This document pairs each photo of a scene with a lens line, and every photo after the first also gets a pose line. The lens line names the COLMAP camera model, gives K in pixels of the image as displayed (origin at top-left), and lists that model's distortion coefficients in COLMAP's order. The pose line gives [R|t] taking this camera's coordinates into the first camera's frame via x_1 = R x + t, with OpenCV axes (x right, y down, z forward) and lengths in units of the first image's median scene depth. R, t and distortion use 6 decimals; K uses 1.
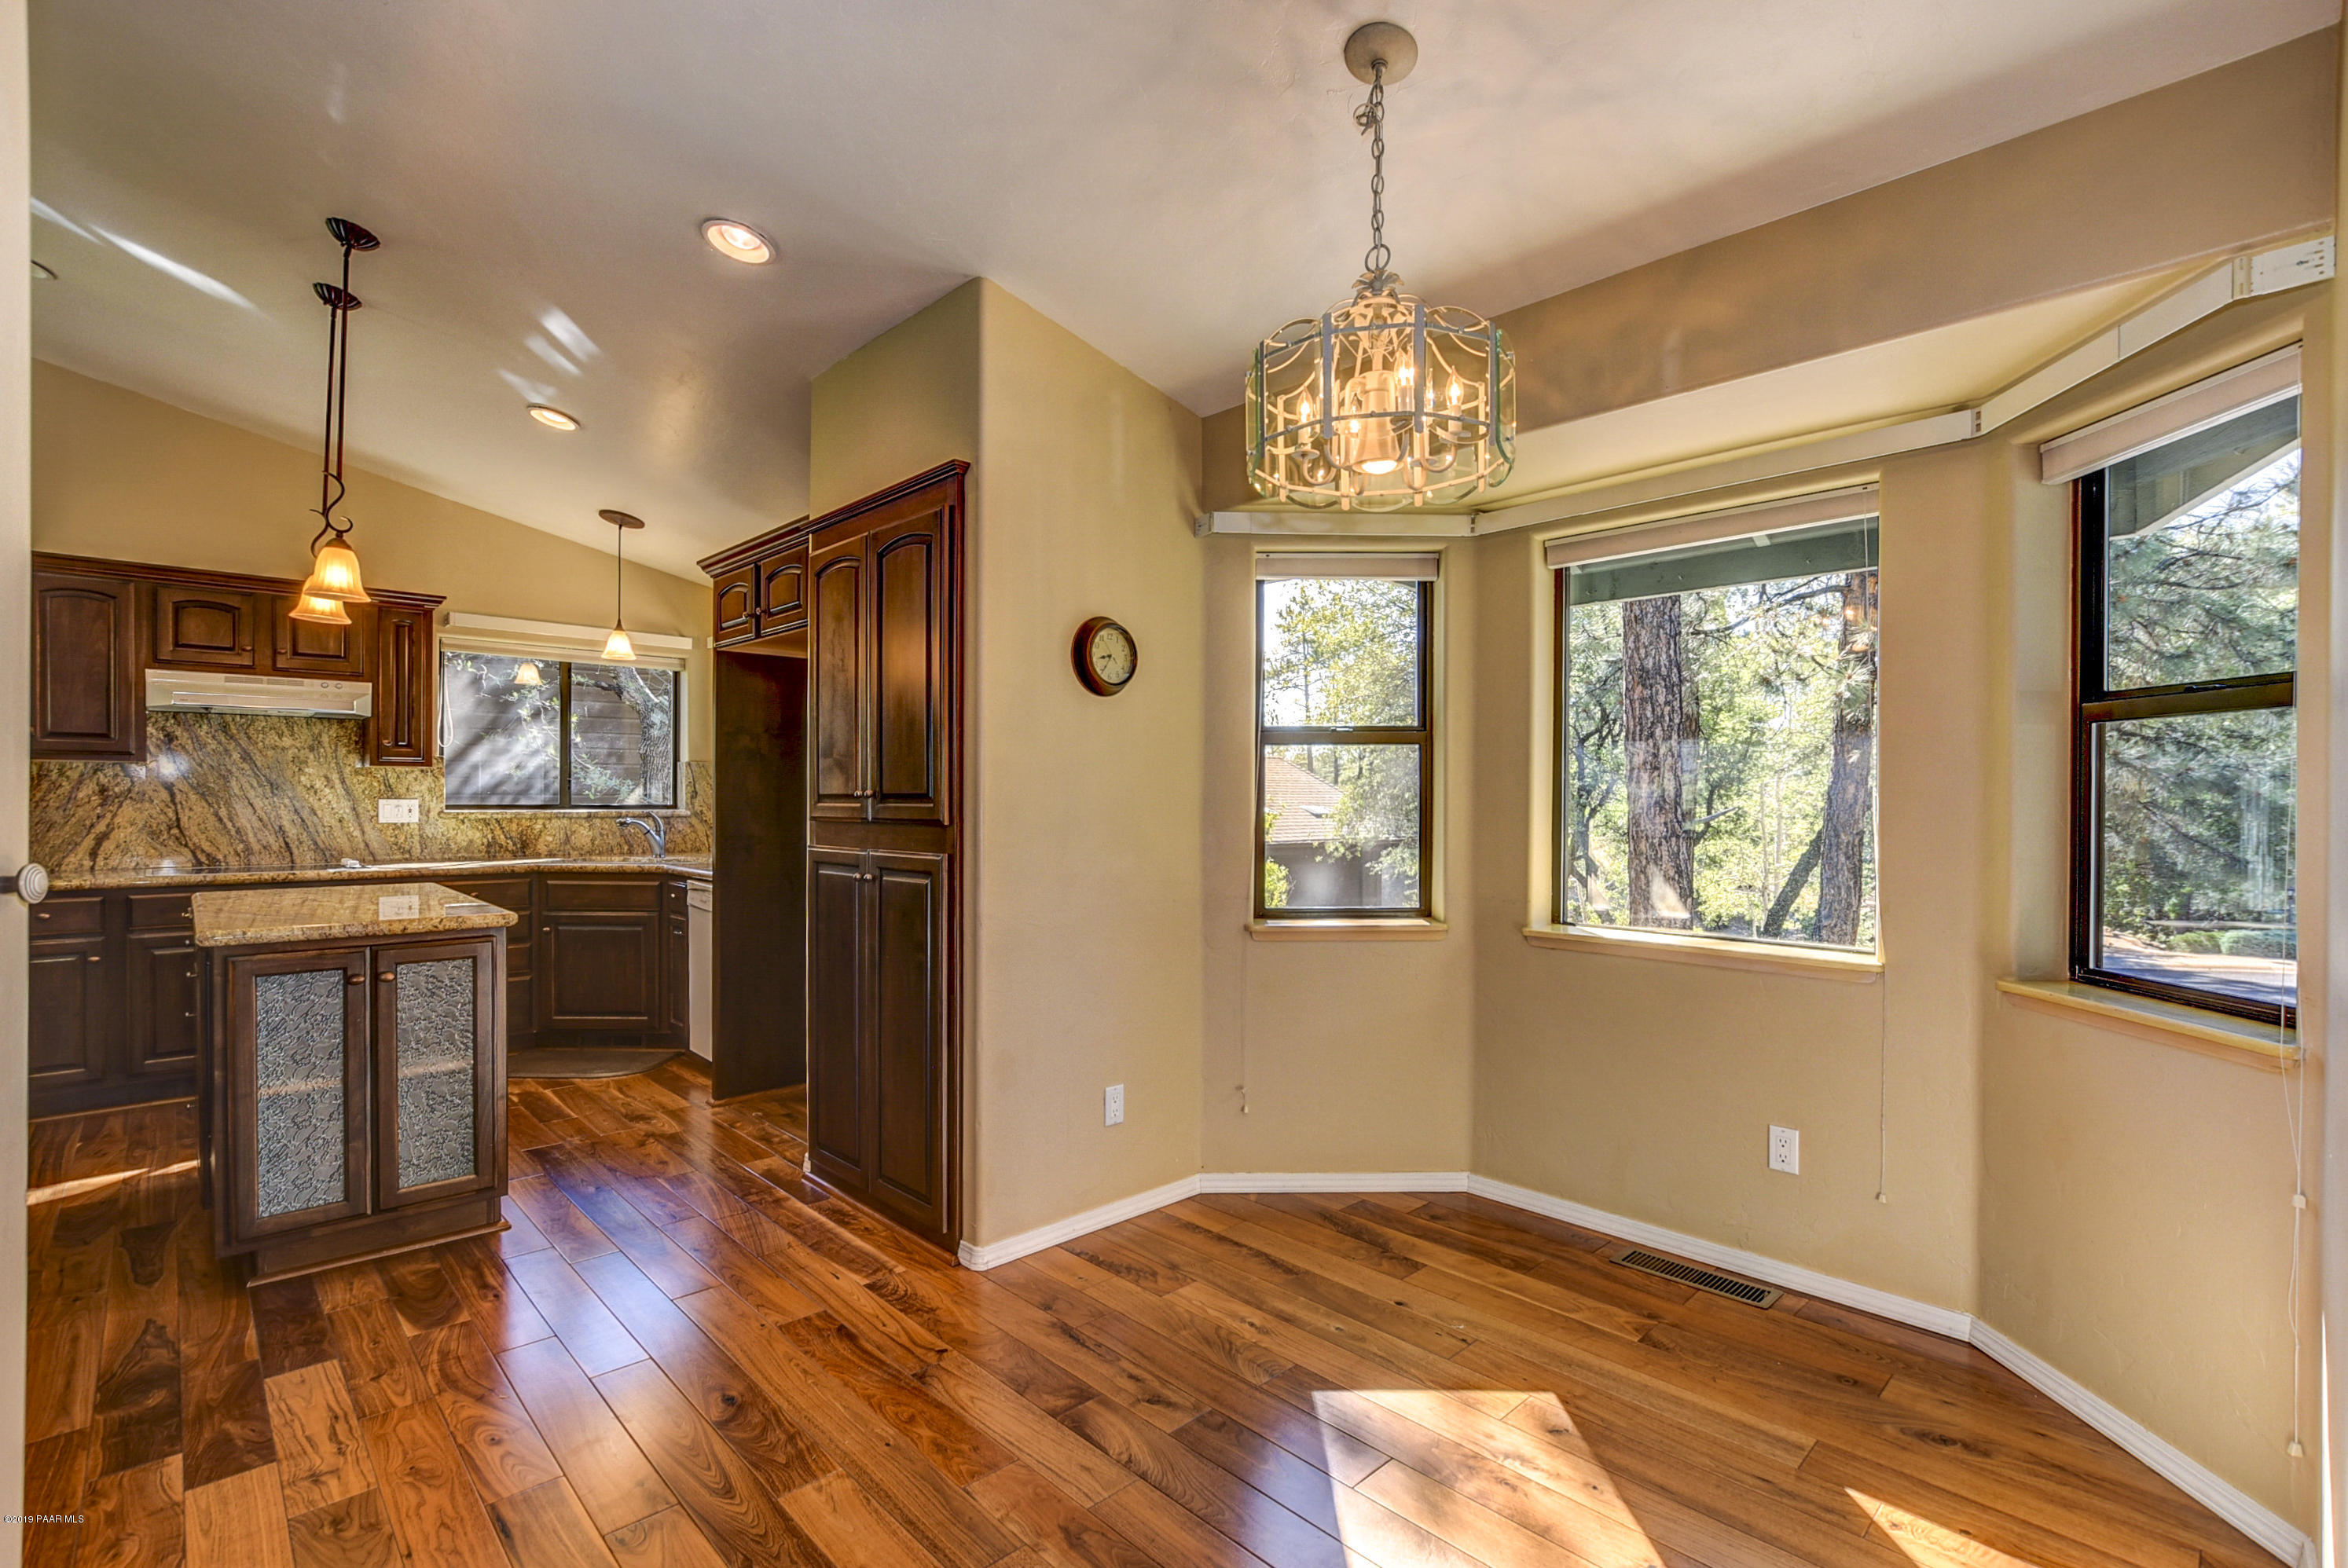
lens RADIAL K [[1044.8, 0, 1187.7], [0, 1044.8, 802.6], [0, 0, 1]] dist [-0.015603, 0.000987]
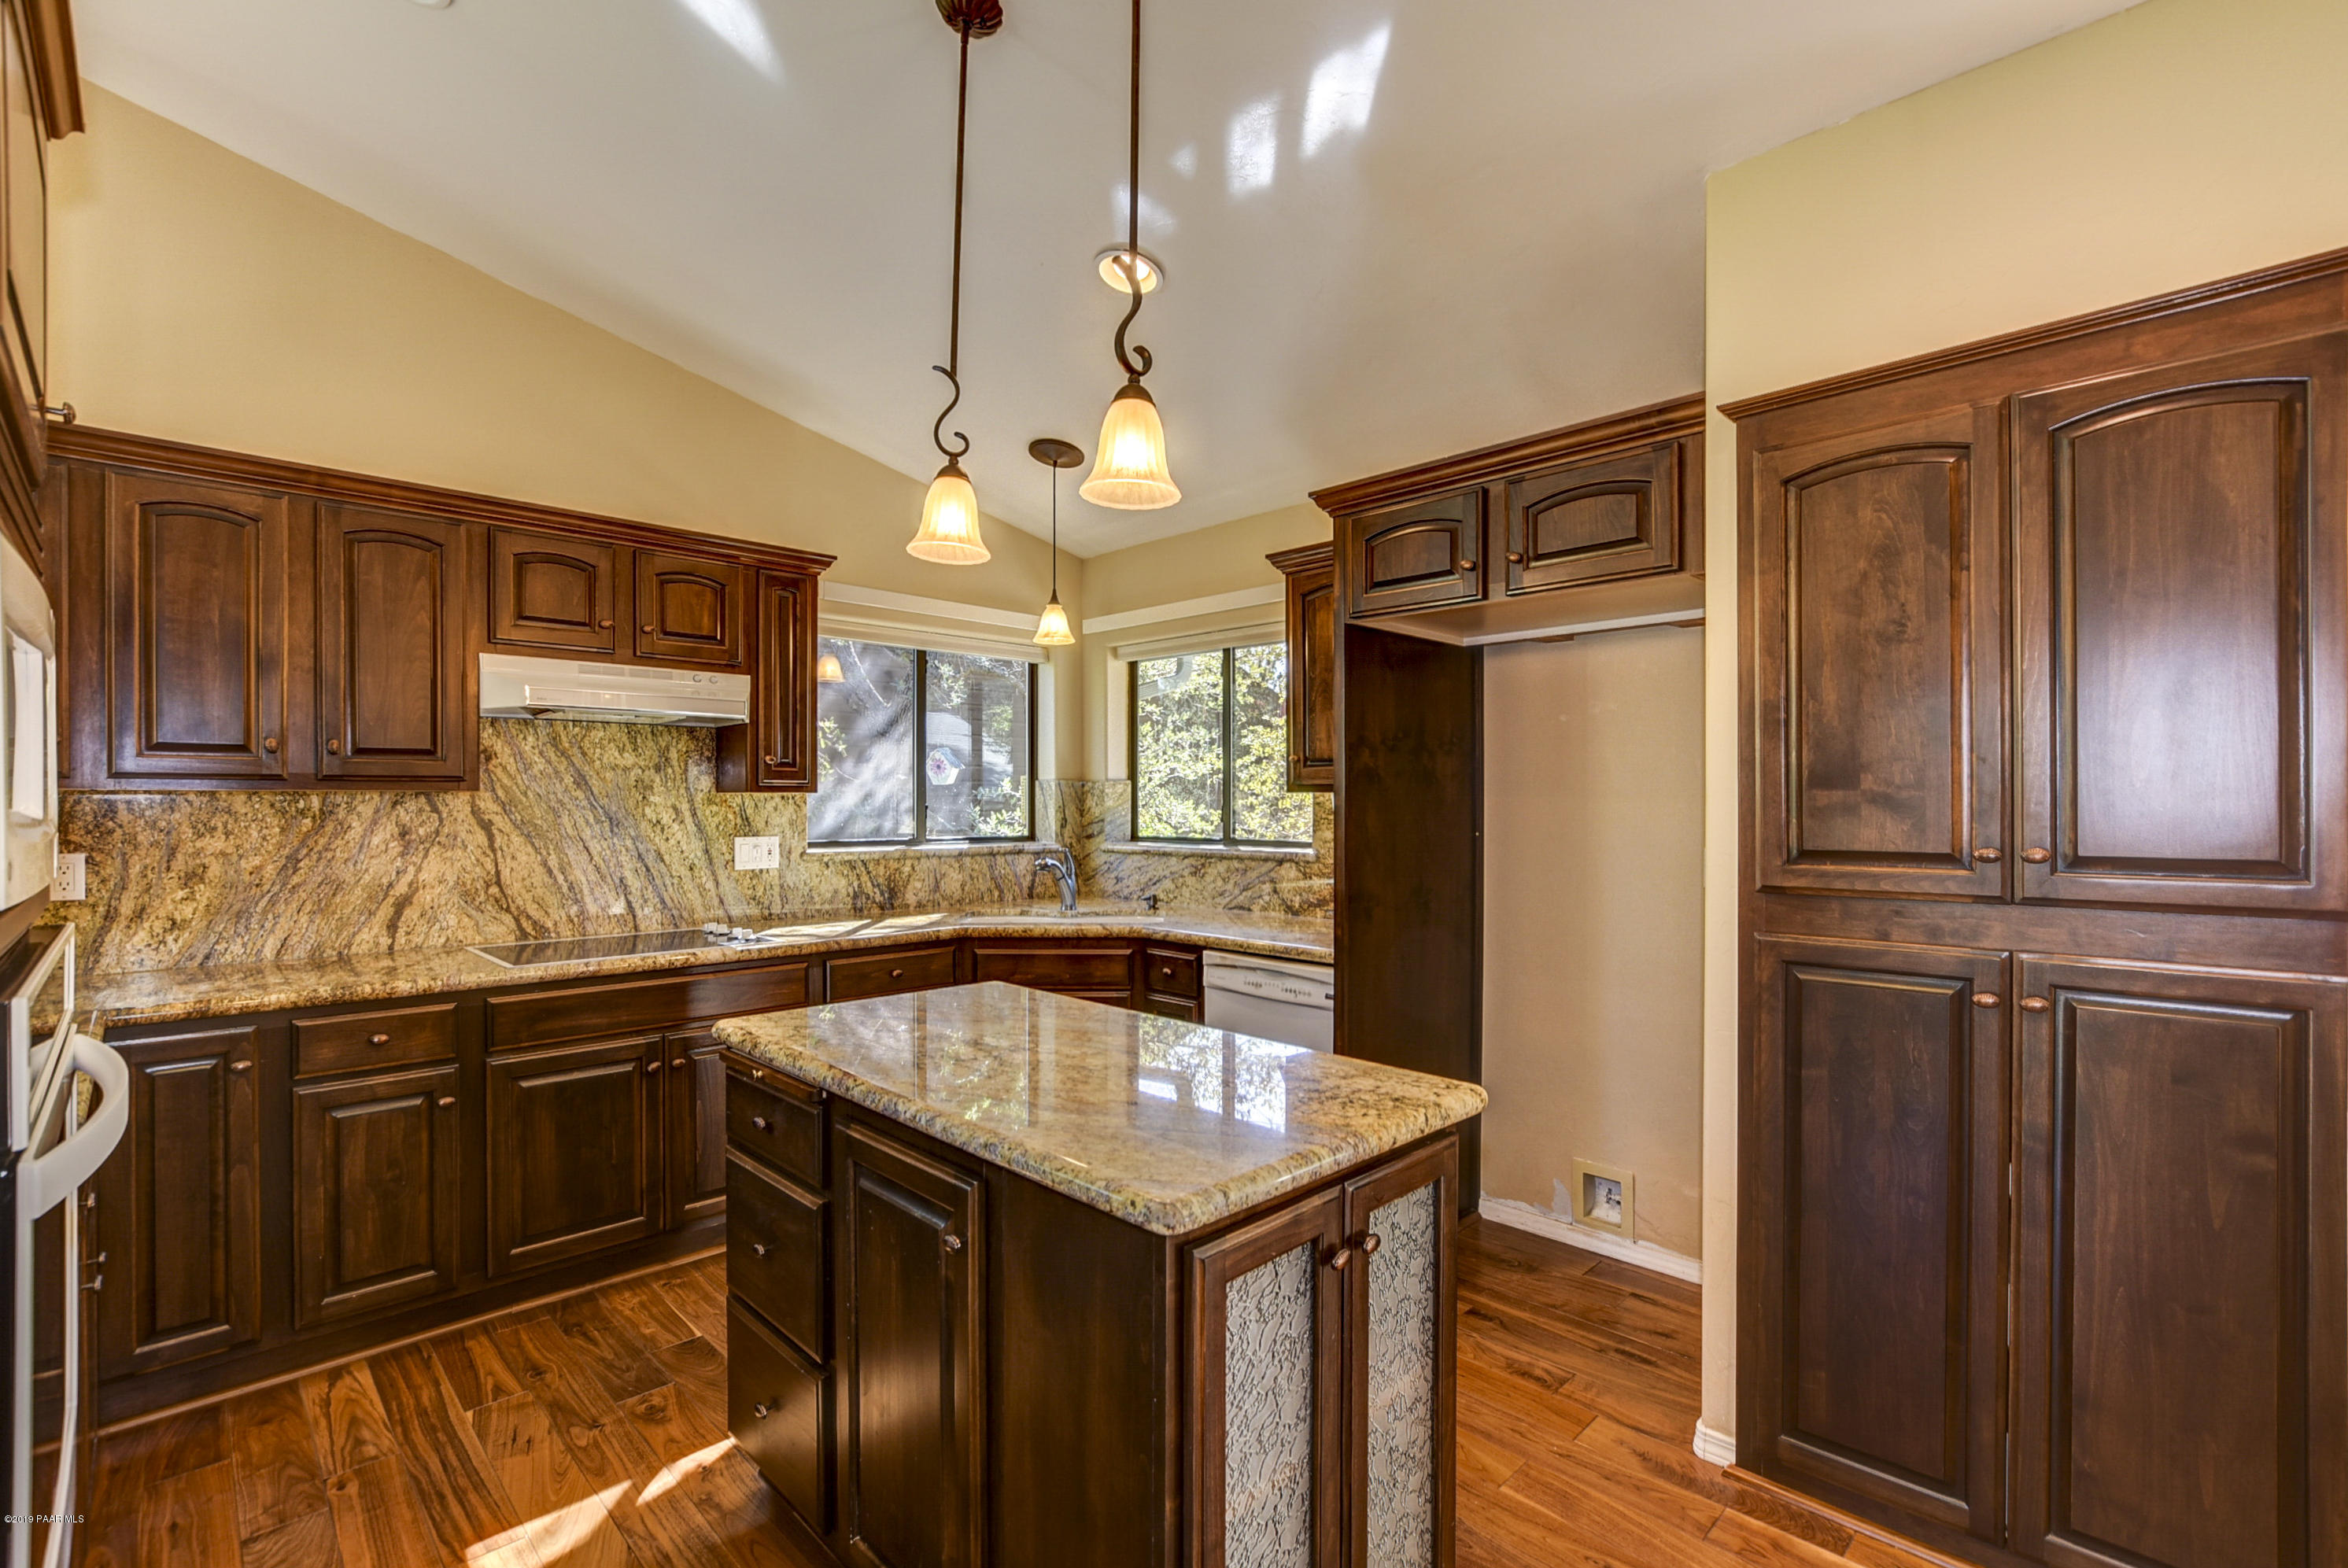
lens RADIAL K [[1044.9, 0, 1201.1], [0, 1044.9, 811.5], [0, 0, 1]] dist [-0.015603, 0.000987]
pose [[0.999953, -0.004369, 0.008664, -0.487023], [0.004333, 0.999982, 0.004102, -0.024200], [-0.008682, -0.004064, 0.999954, 0.283900]]
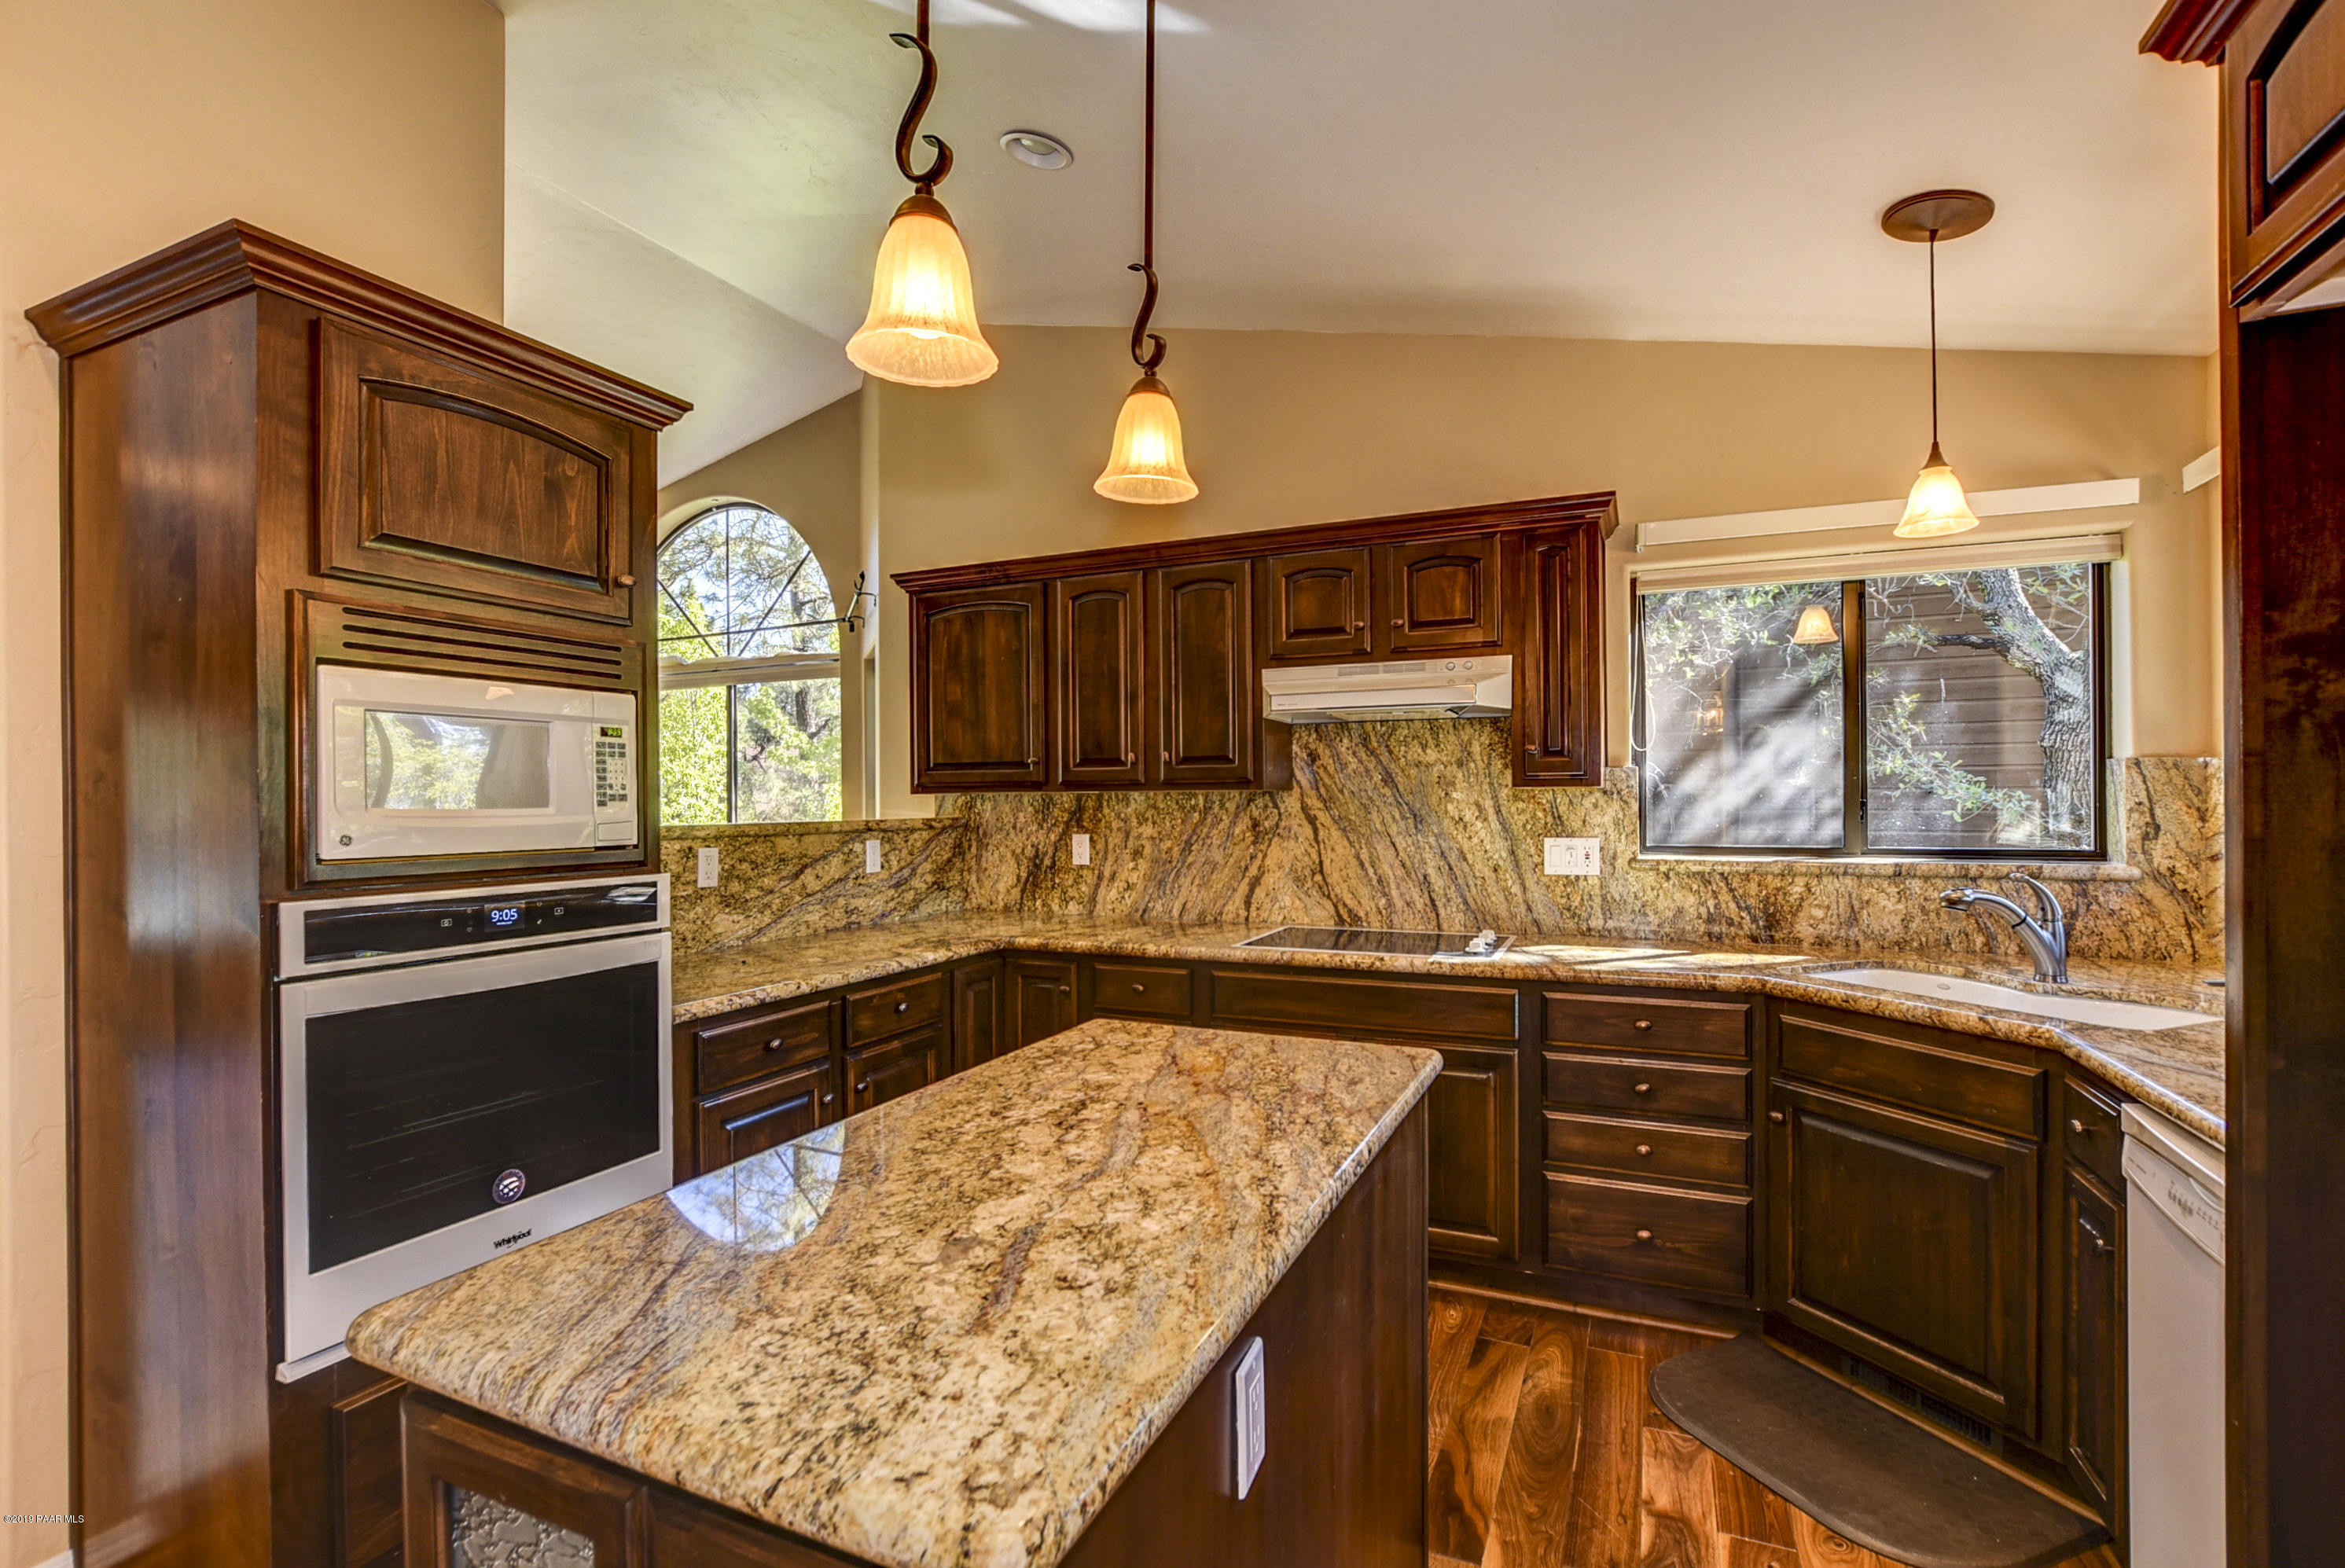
lens RADIAL K [[1043.5, 0, 1169.3], [0, 1043.5, 802.1], [0, 0, 1]] dist [-0.015603, 0.000987]
pose [[0.357188, -0.005116, -0.934018, -0.274615], [0.002305, 0.999987, -0.004596, -0.024288], [0.934029, -0.000512, 0.357196, 0.581953]]
